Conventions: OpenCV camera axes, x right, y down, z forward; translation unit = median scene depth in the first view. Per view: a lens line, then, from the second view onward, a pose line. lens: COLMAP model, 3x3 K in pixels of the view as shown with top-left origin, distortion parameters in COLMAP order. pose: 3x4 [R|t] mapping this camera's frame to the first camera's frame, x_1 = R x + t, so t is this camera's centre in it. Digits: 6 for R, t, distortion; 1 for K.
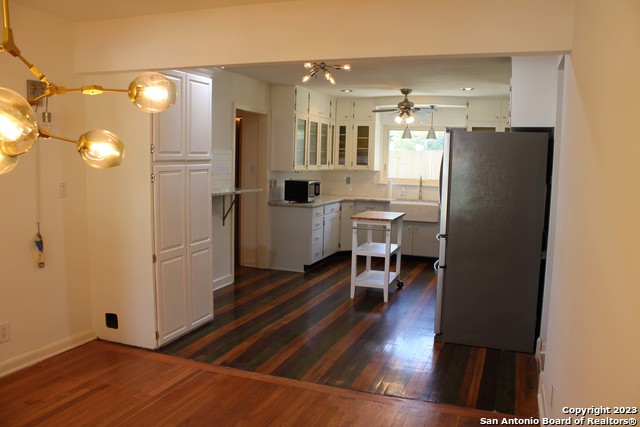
lens RADIAL K [[526.1, 0, 320.0], [0, 526.1, 213.5], [0, 0, 1]] dist [-0.157293, 0.137958]
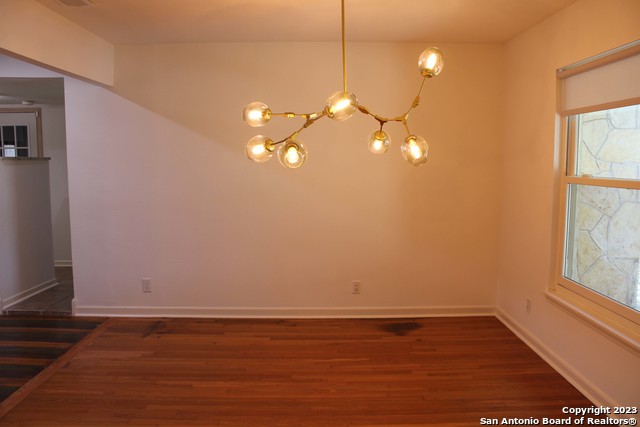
lens RADIAL K [[526.1, 0, 320.0], [0, 526.1, 213.5], [0, 0, 1]] dist [-0.157293, 0.137958]
pose [[-0.354742, -0.119519, 0.927294, -0.857720], [0.088119, 0.983107, 0.160423, -0.076433], [-0.930803, 0.138620, -0.338217, 0.609155]]
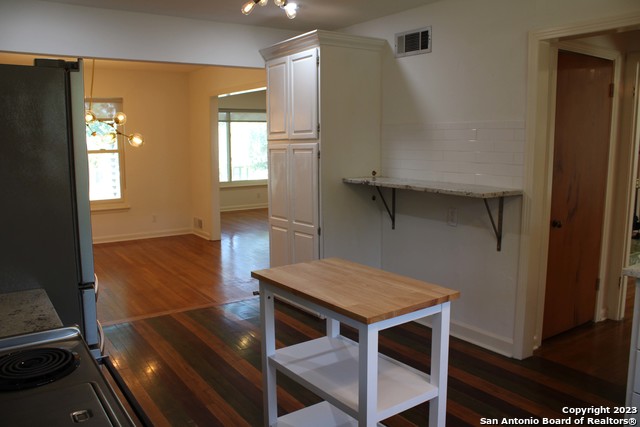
lens RADIAL K [[526.1, 0, 320.0], [0, 526.1, 213.5], [0, 0, 1]] dist [-0.157293, 0.137958]
pose [[-0.558553, 0.100418, -0.823368, 0.567775], [-0.089773, 0.979496, 0.180359, -0.146456], [0.824596, 0.174656, -0.538086, 1.581368]]
